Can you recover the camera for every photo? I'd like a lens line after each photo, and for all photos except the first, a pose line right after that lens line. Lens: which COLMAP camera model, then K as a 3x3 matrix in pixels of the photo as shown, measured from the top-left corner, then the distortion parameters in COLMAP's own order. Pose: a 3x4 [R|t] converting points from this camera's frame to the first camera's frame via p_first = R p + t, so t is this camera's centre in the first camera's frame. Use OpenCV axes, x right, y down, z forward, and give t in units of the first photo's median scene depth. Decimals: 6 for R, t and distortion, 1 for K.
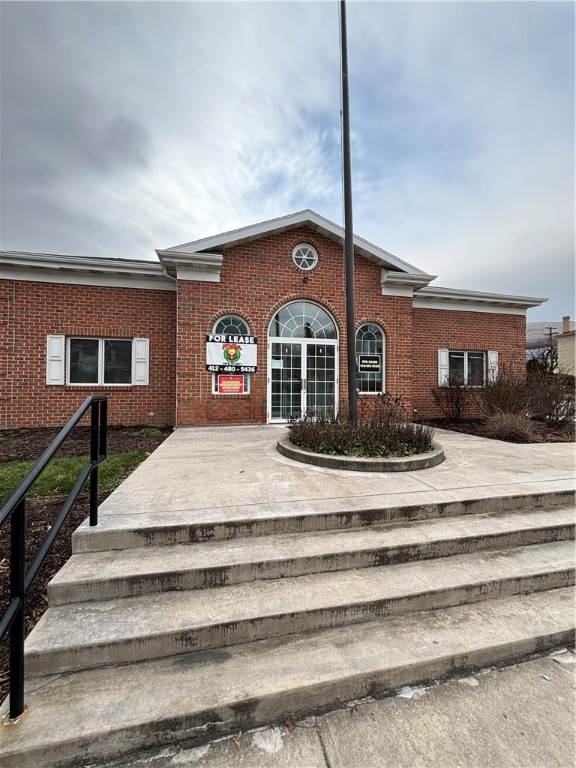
lens RADIAL K [[308.3, 0, 290.1], [0, 308.3, 383.8], [0, 0, 1]] dist [0.006275, -0.000415]
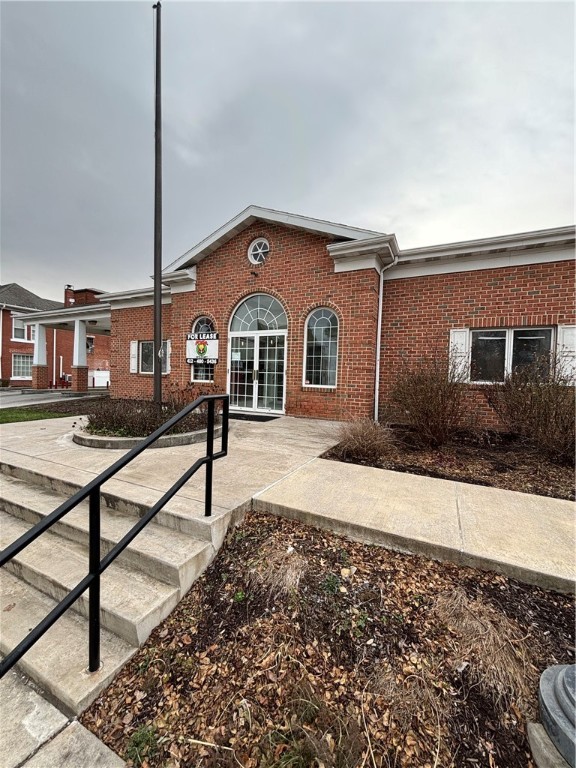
lens RADIAL K [[308.3, 0, 289.7], [0, 308.3, 383.9], [0, 0, 1]] dist [0.006275, -0.000415]
pose [[0.774102, 0.033771, -0.632160, 0.803599], [-0.016009, 0.999301, 0.033780, -0.005795], [0.632859, -0.016029, 0.774101, 0.267094]]
